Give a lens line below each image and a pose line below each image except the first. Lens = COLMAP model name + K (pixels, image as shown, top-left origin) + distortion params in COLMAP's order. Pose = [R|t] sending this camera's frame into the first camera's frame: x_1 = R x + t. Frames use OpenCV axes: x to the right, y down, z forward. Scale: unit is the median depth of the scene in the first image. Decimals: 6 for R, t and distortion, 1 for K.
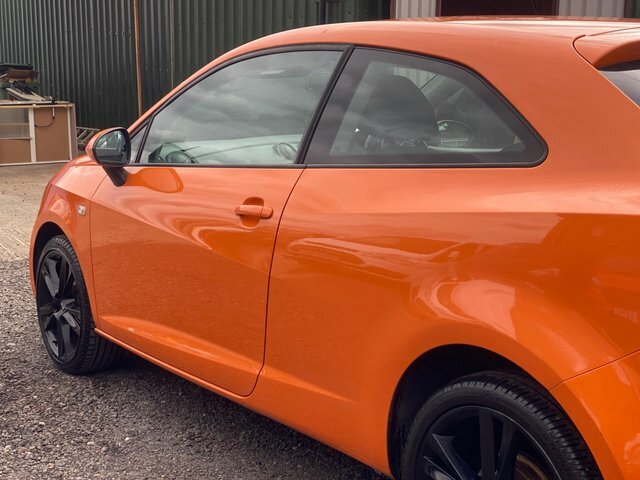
lens RADIAL K [[928.8, 0, 320.0], [0, 928.8, 240.0], [0, 0, 1]] dist [0.123009, -0.066481]
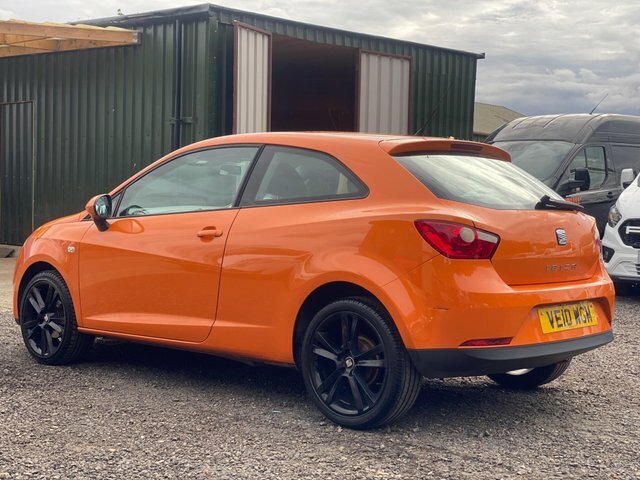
lens RADIAL K [[928.8, 0, 320.0], [0, 928.8, 240.0], [0, 0, 1]] dist [0.123009, -0.066481]
pose [[0.979651, 0.003989, 0.200668, -0.177704], [0.021935, 0.991686, -0.126799, 0.170236], [-0.199505, 0.128620, 0.971419, -0.623185]]
